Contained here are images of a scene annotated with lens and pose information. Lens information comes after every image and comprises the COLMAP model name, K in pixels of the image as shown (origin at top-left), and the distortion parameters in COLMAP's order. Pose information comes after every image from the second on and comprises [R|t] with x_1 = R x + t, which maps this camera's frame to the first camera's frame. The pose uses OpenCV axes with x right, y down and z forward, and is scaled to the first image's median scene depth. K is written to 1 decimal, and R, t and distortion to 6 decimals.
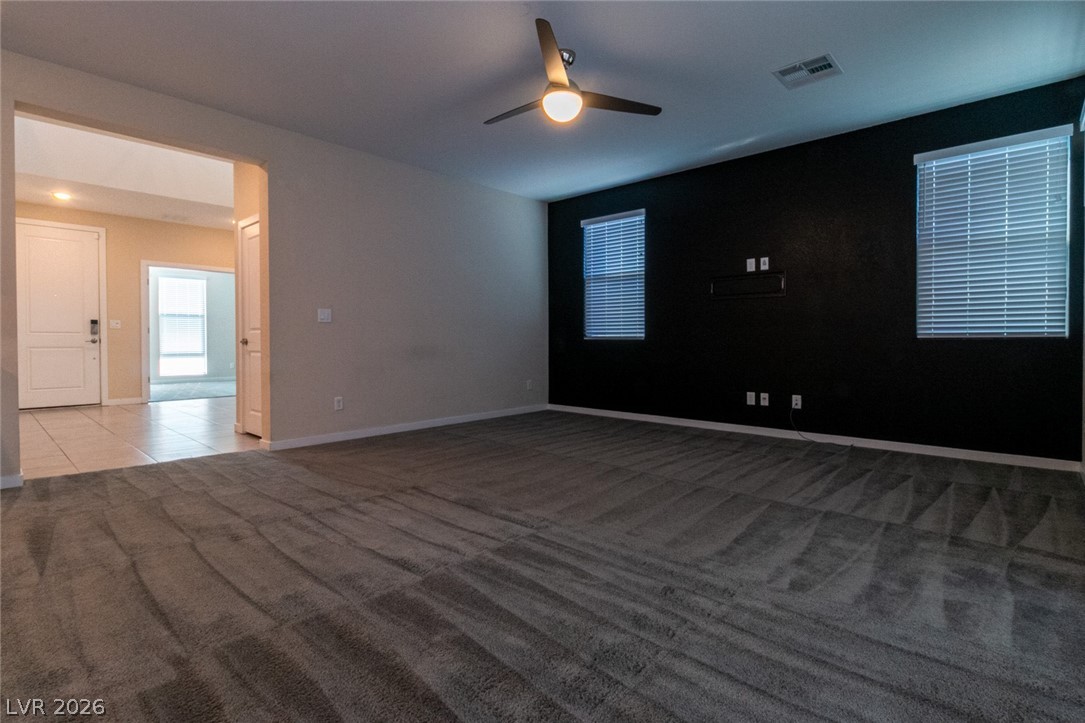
lens RADIAL K [[529.9, 0, 545.2], [0, 529.9, 349.6], [0, 0, 1]] dist [-0.001050, -0.000706]
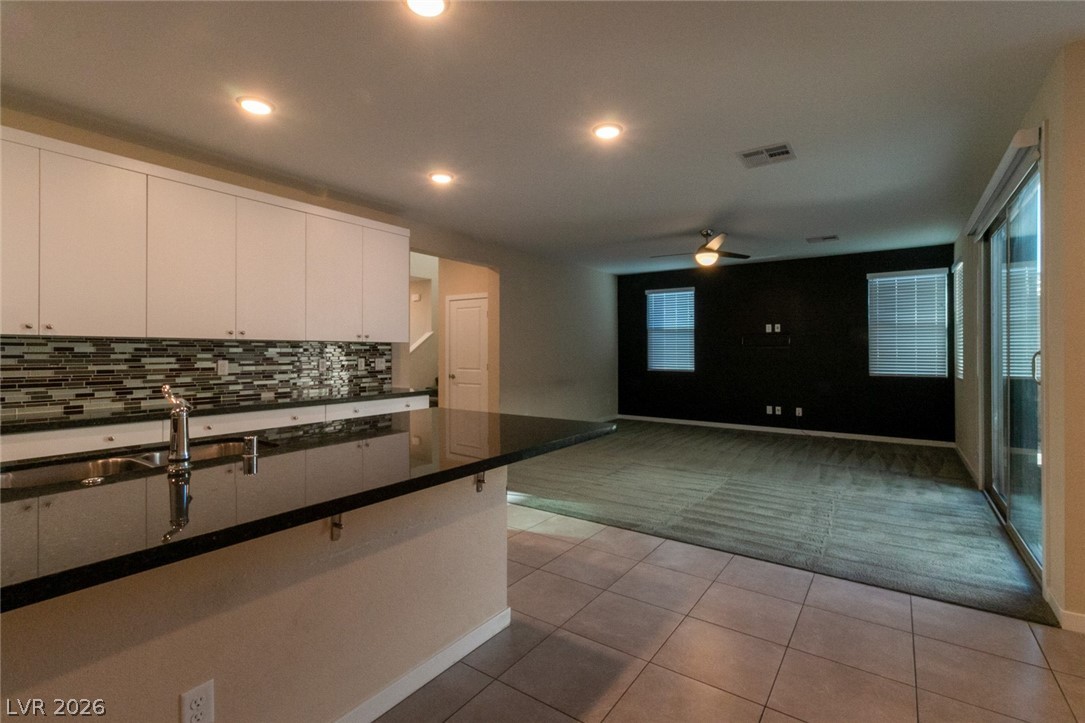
lens RADIAL K [[496.3, 0, 546.9], [0, 496.3, 348.1], [0, 0, 1]] dist [0.006524, -0.000019]
pose [[0.991851, 0.002944, 0.127371, -0.492405], [-0.000117, 0.999754, -0.022198, -0.065070], [-0.127405, 0.022003, 0.991607, -0.439554]]
